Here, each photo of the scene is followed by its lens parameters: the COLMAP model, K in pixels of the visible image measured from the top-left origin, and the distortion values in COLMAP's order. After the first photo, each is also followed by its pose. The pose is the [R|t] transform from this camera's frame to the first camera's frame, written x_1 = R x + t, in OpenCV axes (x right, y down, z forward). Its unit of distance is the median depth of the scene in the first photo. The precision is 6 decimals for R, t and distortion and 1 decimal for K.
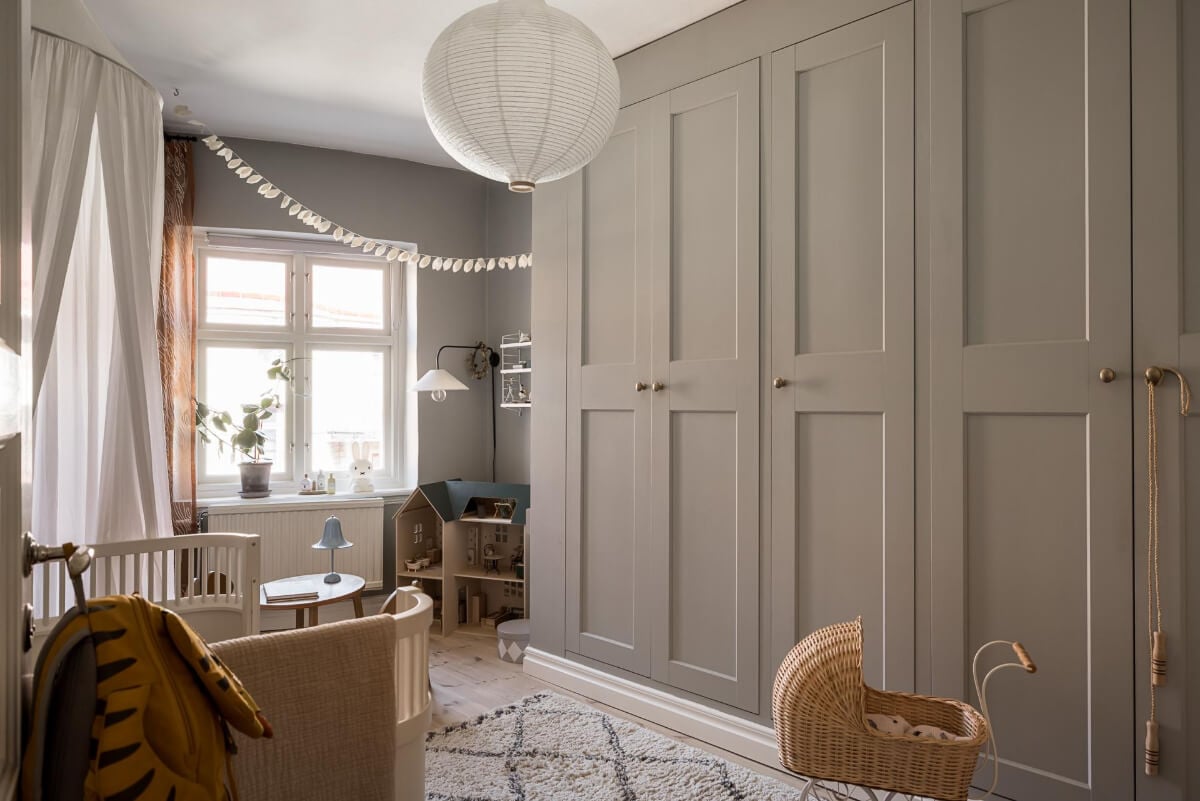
lens RADIAL K [[805.0, 0, 605.6], [0, 805.0, 397.4], [0, 0, 1]] dist [0.002215, -0.000207]
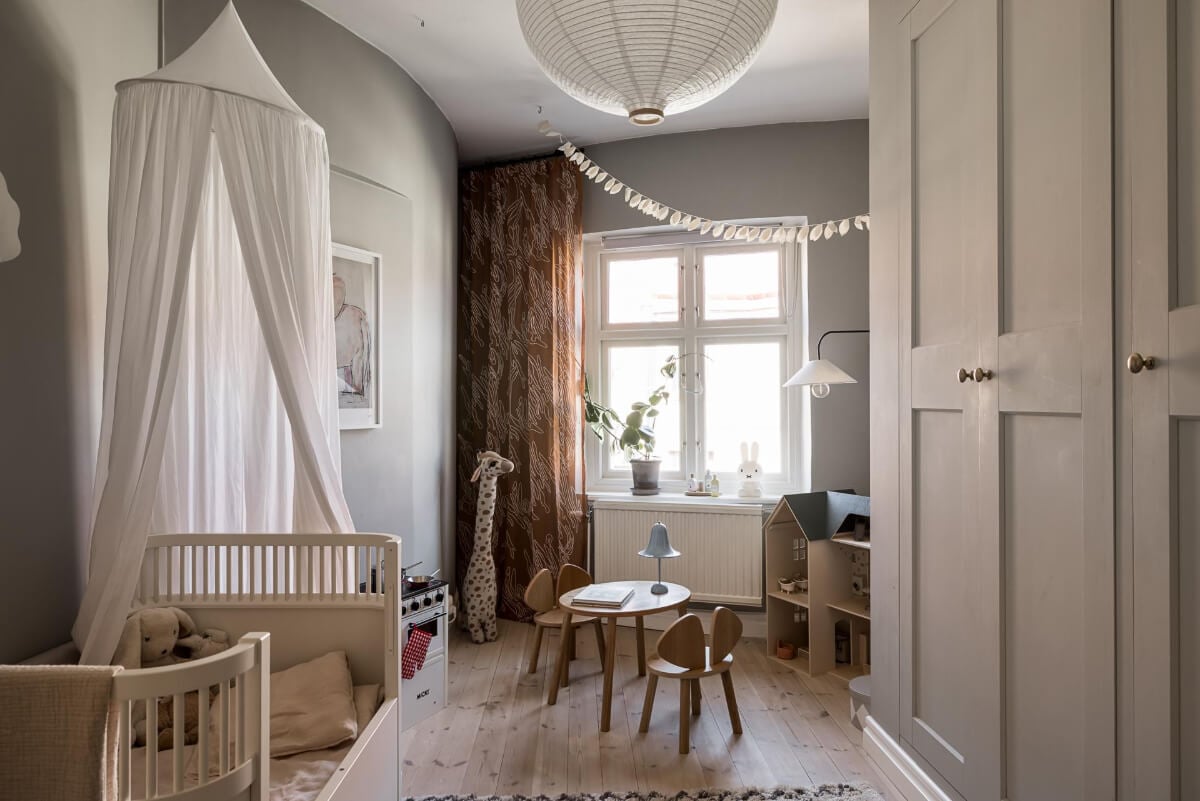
lens RADIAL K [[805.0, 0, 605.6], [0, 805.0, 397.4], [0, 0, 1]] dist [0.002215, -0.000207]
pose [[0.733926, -0.007297, -0.679190, 0.218116], [0.012646, 0.999916, 0.002922, -0.000480], [0.679111, -0.010733, 0.733957, 0.237921]]
